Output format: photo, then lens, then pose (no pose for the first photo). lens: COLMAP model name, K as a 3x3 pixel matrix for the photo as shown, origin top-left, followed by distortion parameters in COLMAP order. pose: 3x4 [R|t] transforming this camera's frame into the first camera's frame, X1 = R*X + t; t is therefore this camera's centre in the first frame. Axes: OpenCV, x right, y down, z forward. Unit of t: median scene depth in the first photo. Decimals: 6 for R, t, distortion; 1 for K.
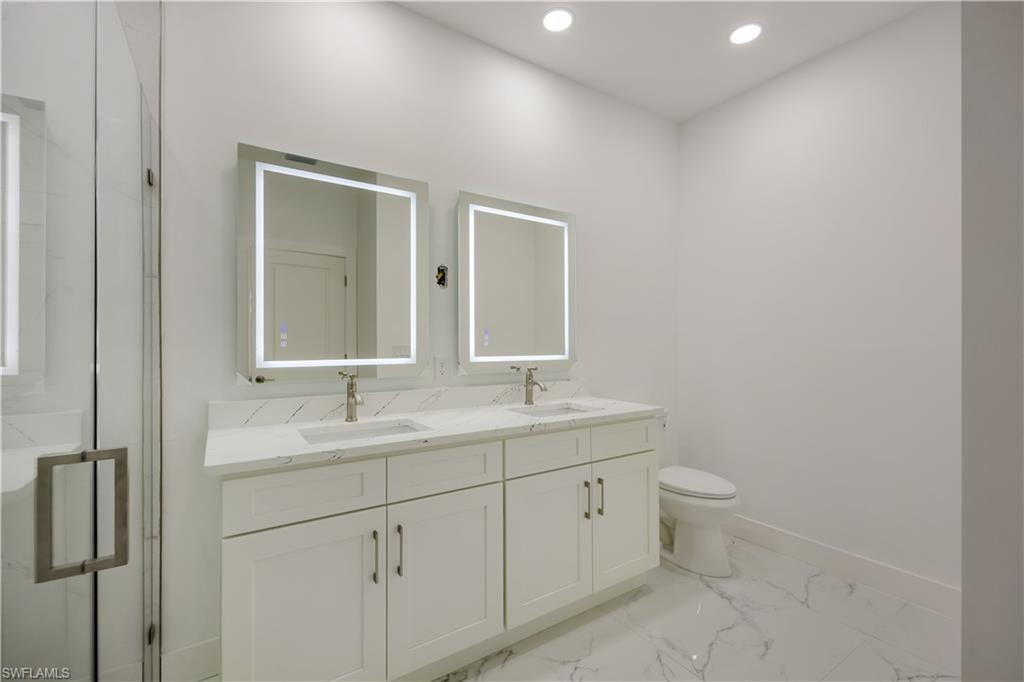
lens RADIAL K [[441.4, 0, 516.4], [0, 441.4, 342.1], [0, 0, 1]] dist [0.003398, 0.000693]
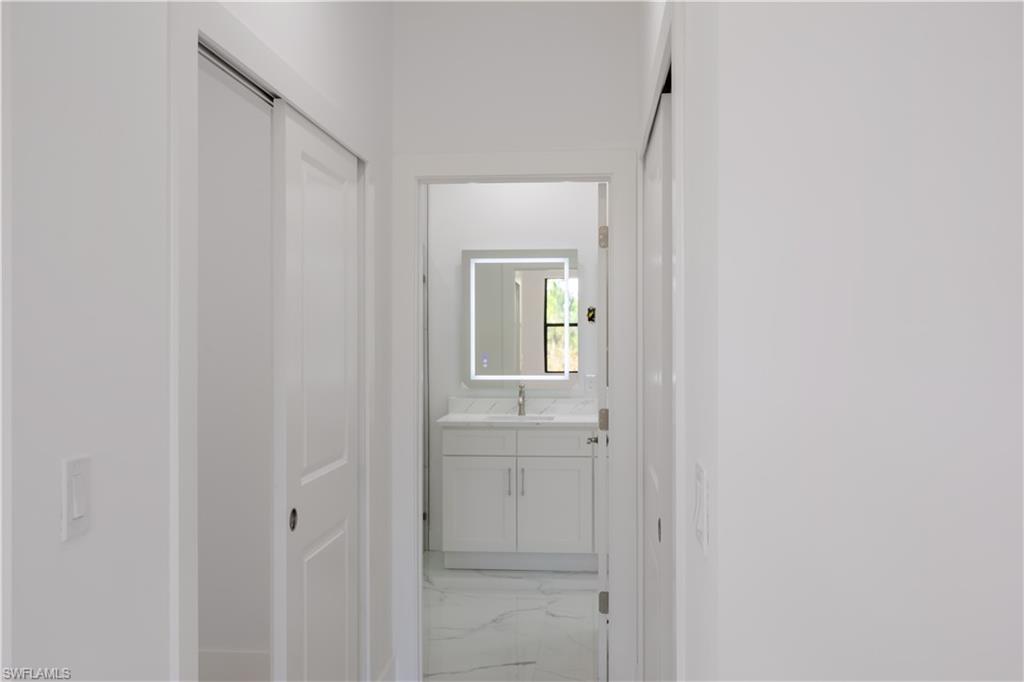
lens RADIAL K [[1056.3, 0, 511.7], [0, 1056.3, 341.1], [0, 0, 1]] dist [0.016630, 0.000000]
pose [[0.772386, 0.001250, -0.635152, 2.117316], [0.003167, 0.999978, 0.005818, -0.112836], [0.635145, -0.006505, 0.772366, -2.046607]]
